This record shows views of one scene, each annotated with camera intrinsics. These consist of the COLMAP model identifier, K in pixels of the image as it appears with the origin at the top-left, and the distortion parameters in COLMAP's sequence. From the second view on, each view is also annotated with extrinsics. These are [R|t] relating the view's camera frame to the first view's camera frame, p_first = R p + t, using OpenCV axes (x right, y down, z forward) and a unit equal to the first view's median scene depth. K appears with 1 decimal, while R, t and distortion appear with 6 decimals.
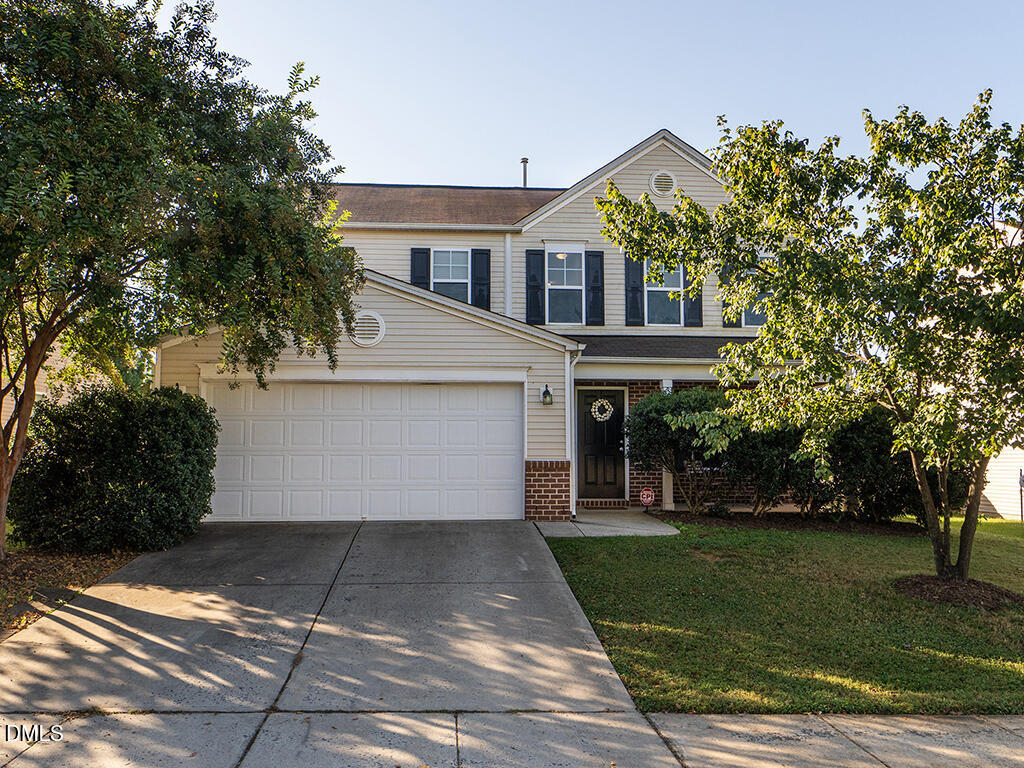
lens RADIAL K [[707.4, 0, 512.0], [0, 707.4, 384.0], [0, 0, 1]] dist [-0.005722, 0.004556]
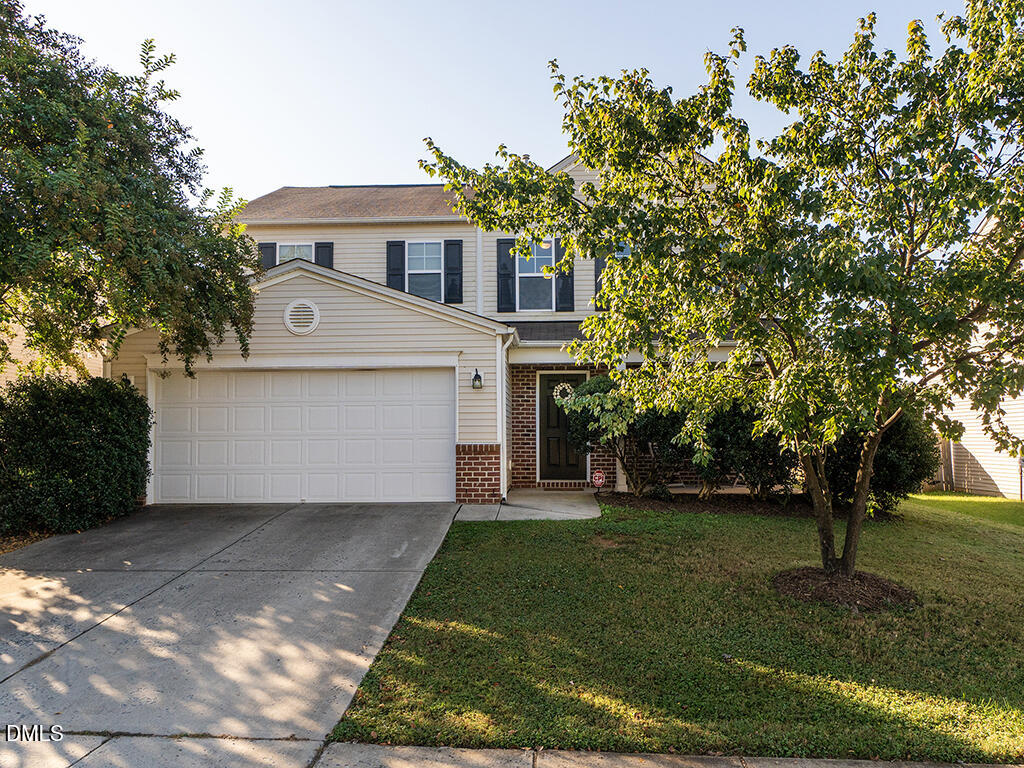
lens RADIAL K [[638.0, 0, 512.4], [0, 638.0, 400.8], [0, 0, 1]] dist [-0.004349, 0.000140]
pose [[0.995748, -0.012468, -0.091268, 0.201853], [0.016438, 0.998945, 0.042877, 0.009182], [0.090637, -0.044195, 0.994903, 0.112281]]
